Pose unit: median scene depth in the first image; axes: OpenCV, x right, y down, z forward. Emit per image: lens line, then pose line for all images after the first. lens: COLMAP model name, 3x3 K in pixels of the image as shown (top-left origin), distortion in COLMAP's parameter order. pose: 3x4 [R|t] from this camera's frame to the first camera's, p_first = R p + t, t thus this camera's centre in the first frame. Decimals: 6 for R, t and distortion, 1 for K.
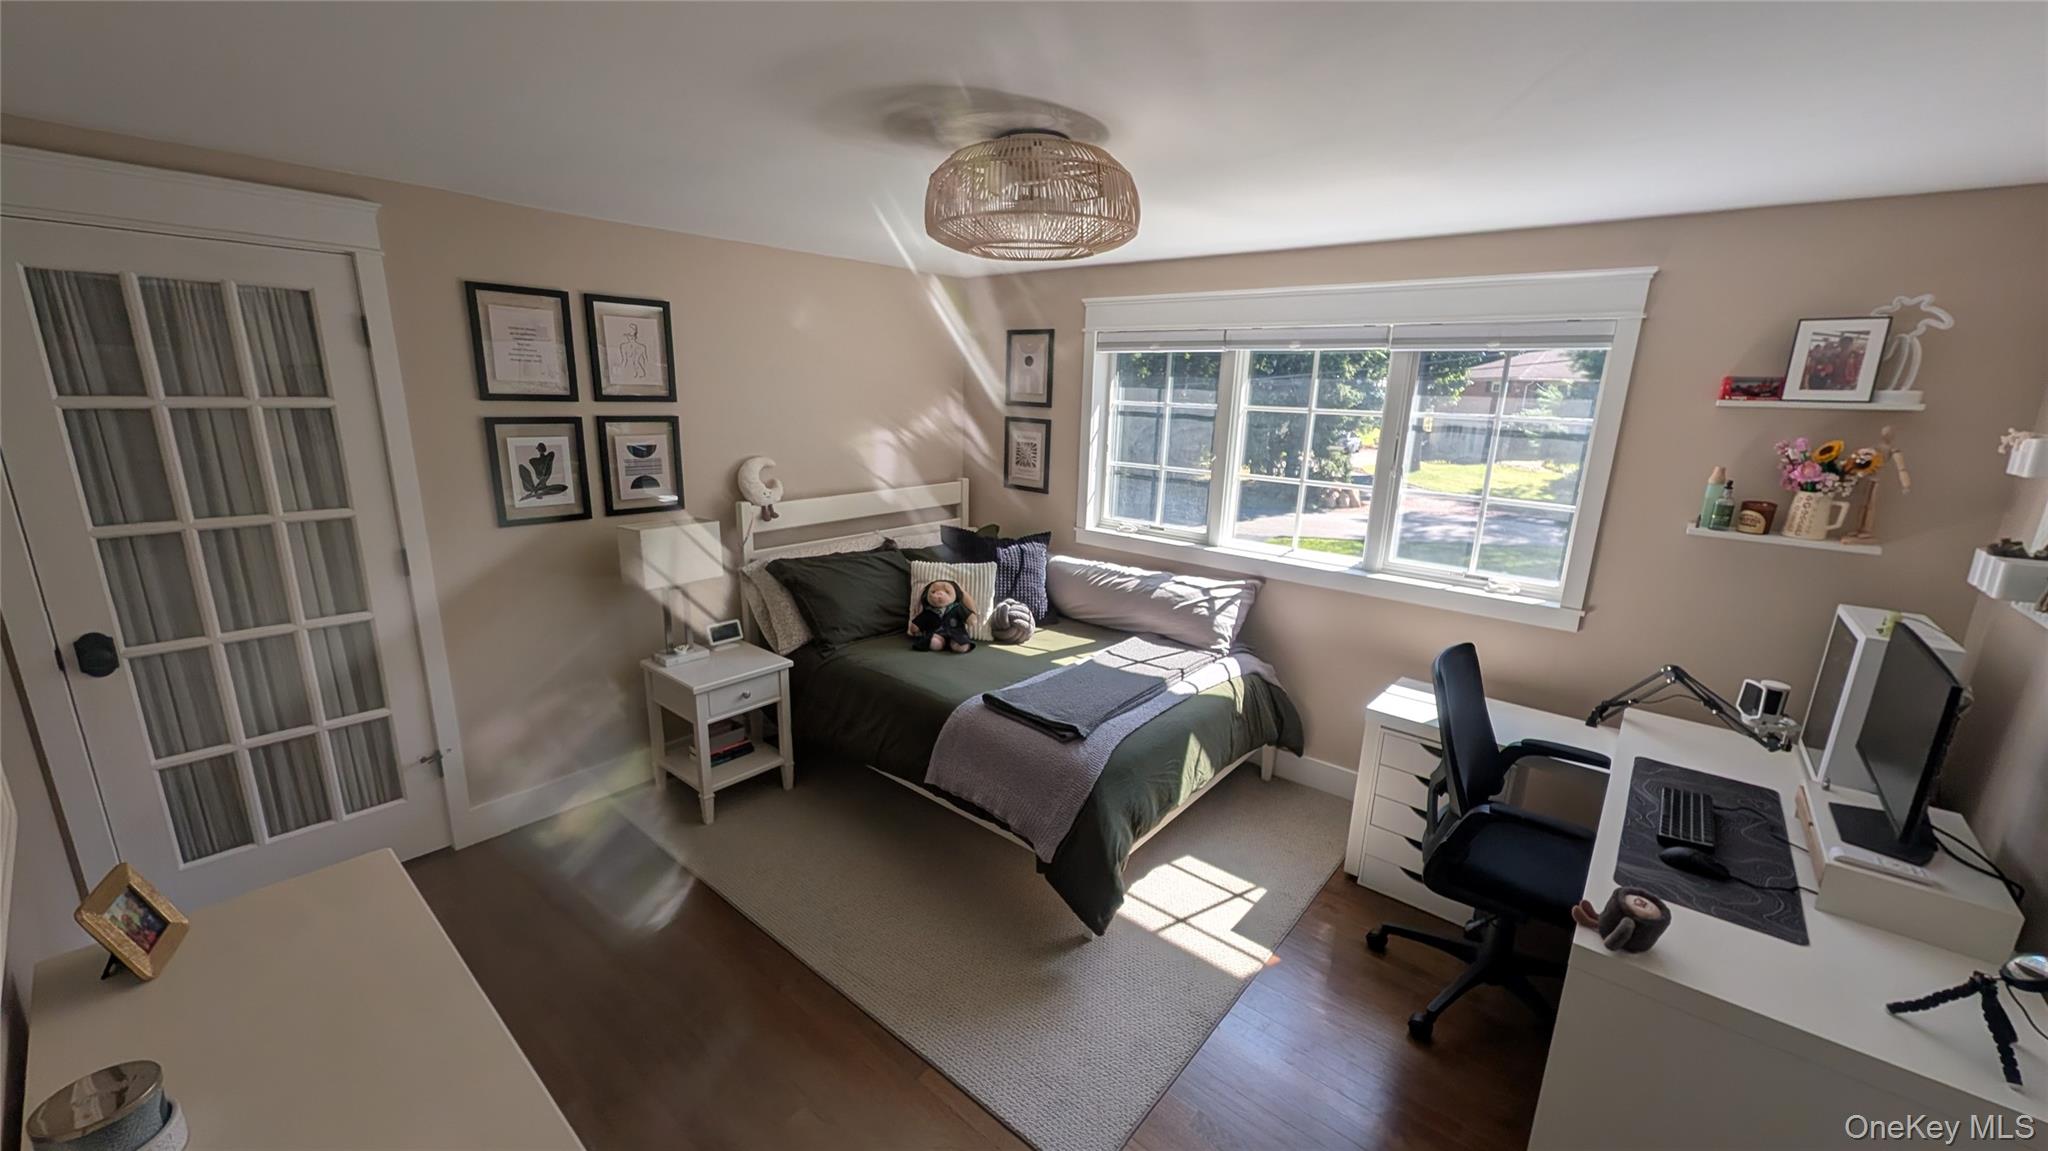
lens RADIAL K [[784.6, 0, 1028.0], [0, 784.6, 584.3], [0, 0, 1]] dist [0.001440, 0.000356]
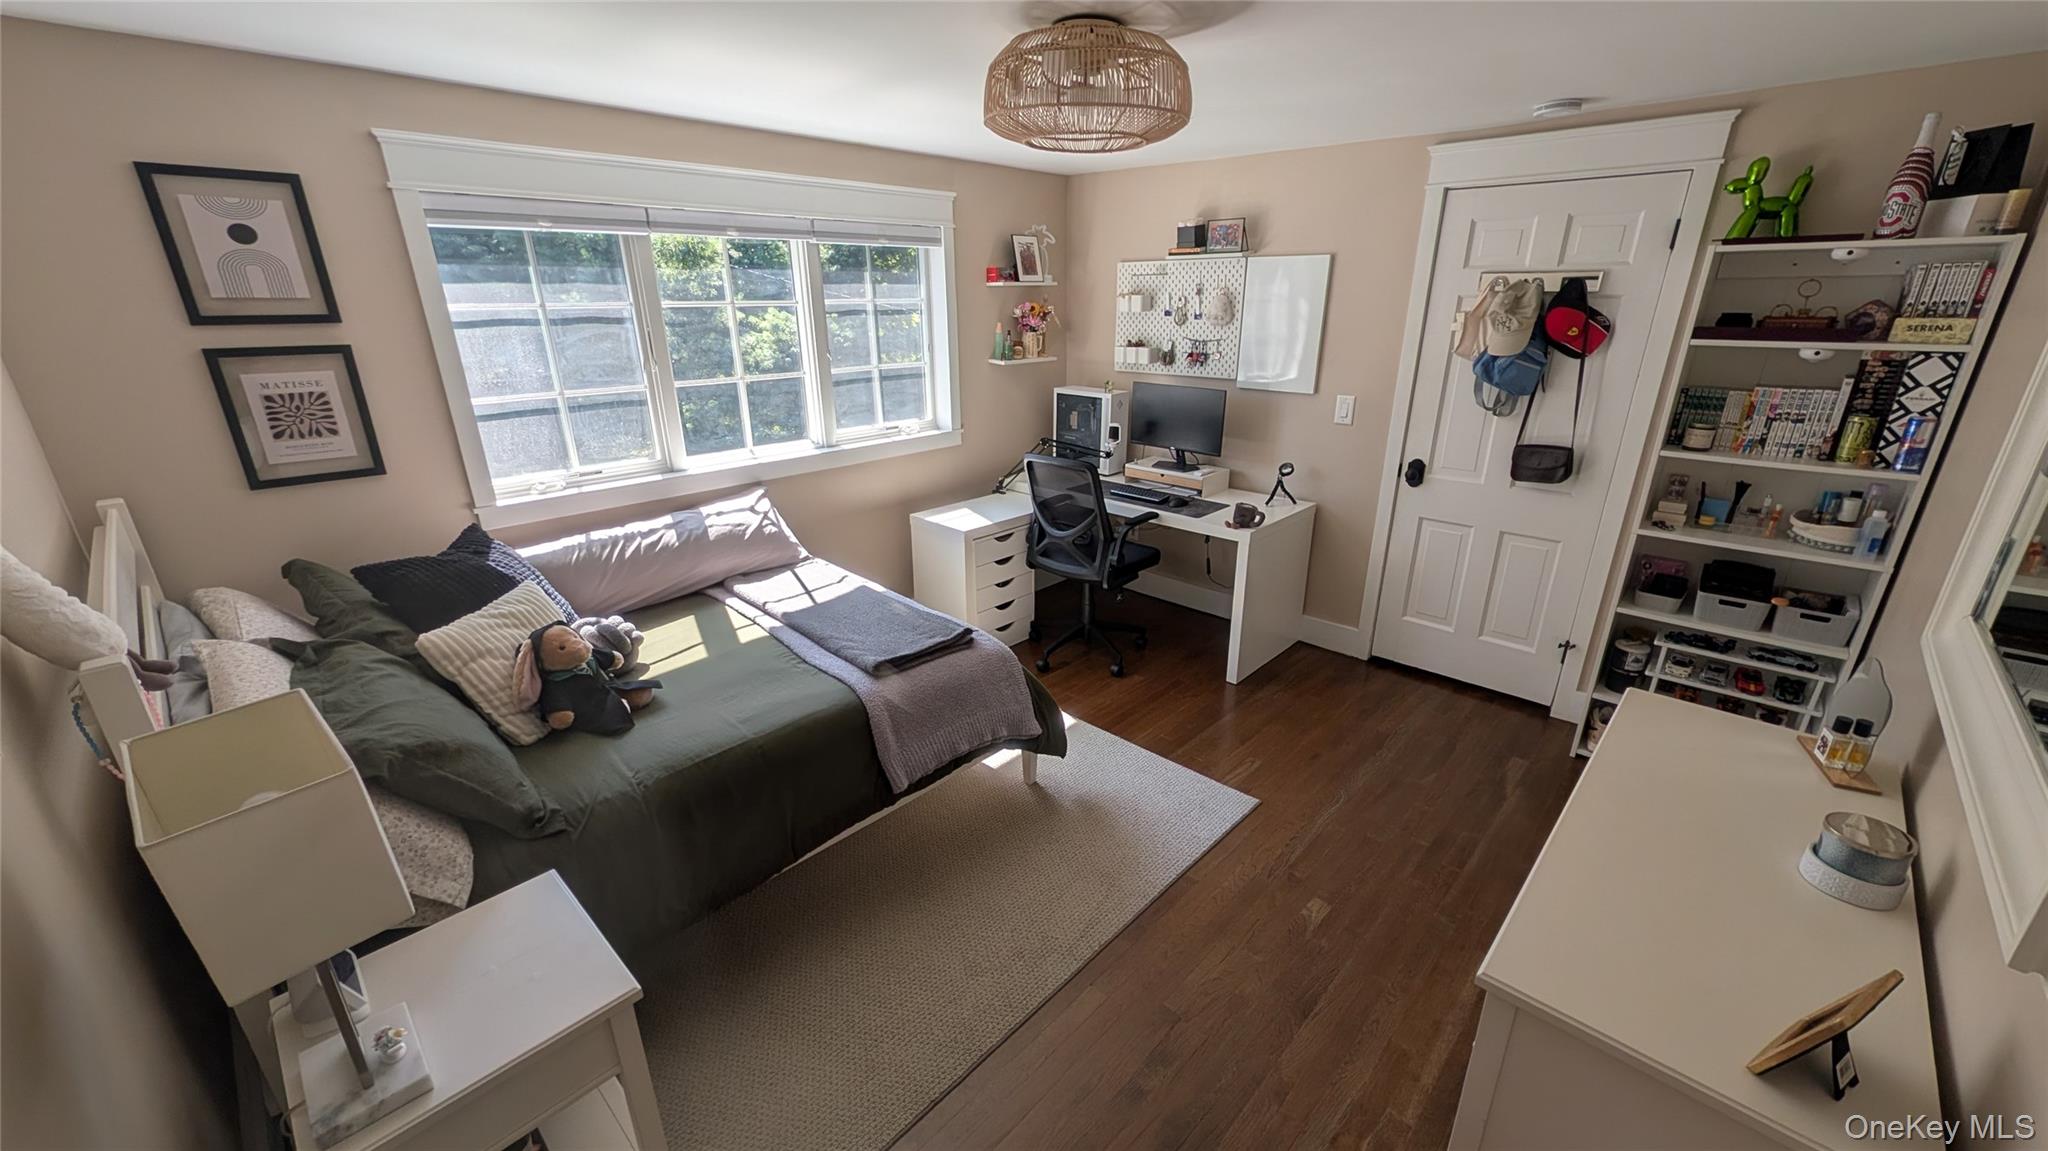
lens RADIAL K [[784.6, 0, 1030.5], [0, 784.6, 578.4], [0, 0, 1]] dist [0.001440, 0.000356]
pose [[0.068072, -0.373690, 0.925053, -0.799133], [0.249008, 0.904223, 0.346952, -0.198028], [-0.966106, 0.206727, 0.154604, 0.703190]]
